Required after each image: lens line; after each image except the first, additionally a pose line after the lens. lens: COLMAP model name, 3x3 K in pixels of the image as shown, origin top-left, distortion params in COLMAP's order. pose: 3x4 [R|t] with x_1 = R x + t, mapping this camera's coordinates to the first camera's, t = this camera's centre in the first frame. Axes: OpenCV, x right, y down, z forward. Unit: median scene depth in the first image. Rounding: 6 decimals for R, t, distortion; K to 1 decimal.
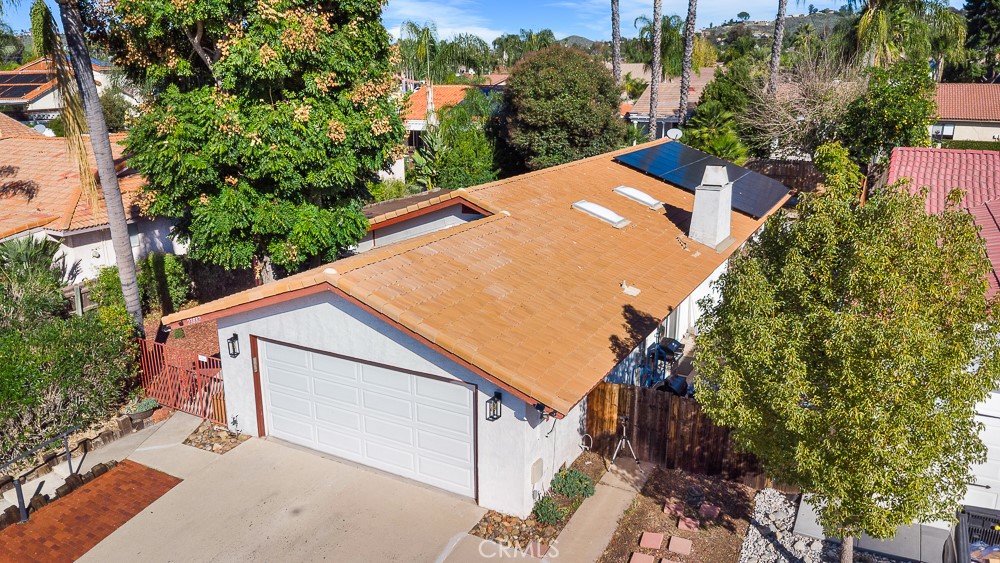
lens RADIAL K [[731.5, 0, 497.6], [0, 731.5, 275.7], [0, 0, 1]] dist [0.005515, -0.003855]
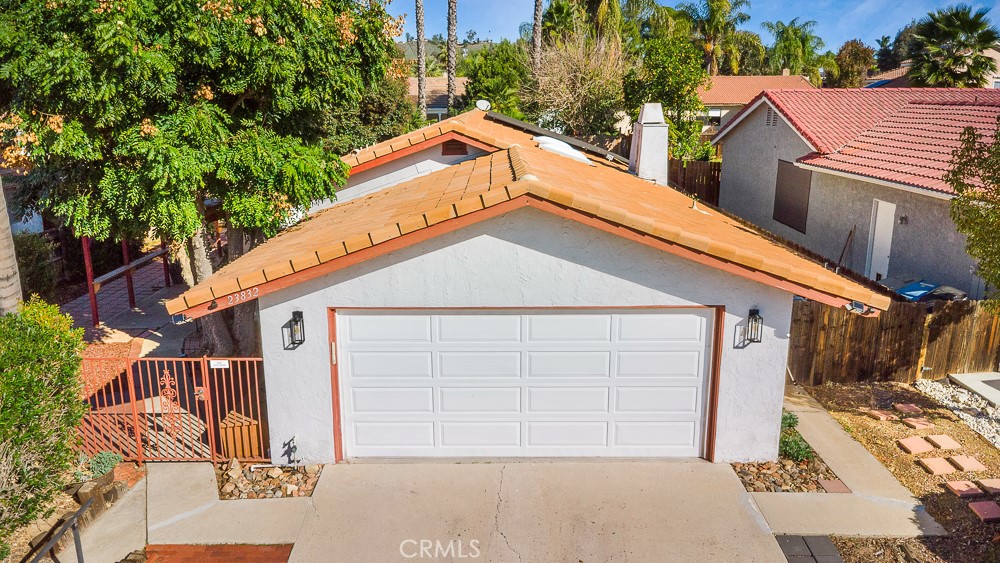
lens RADIAL K [[731.5, 0, 497.6], [0, 731.5, 275.7], [0, 0, 1]] dist [0.005515, -0.003855]
pose [[0.876877, -0.111510, 0.467603, -0.511754], [0.124417, 0.992225, 0.003304, 0.068861], [-0.464335, 0.055281, 0.883933, 0.339812]]
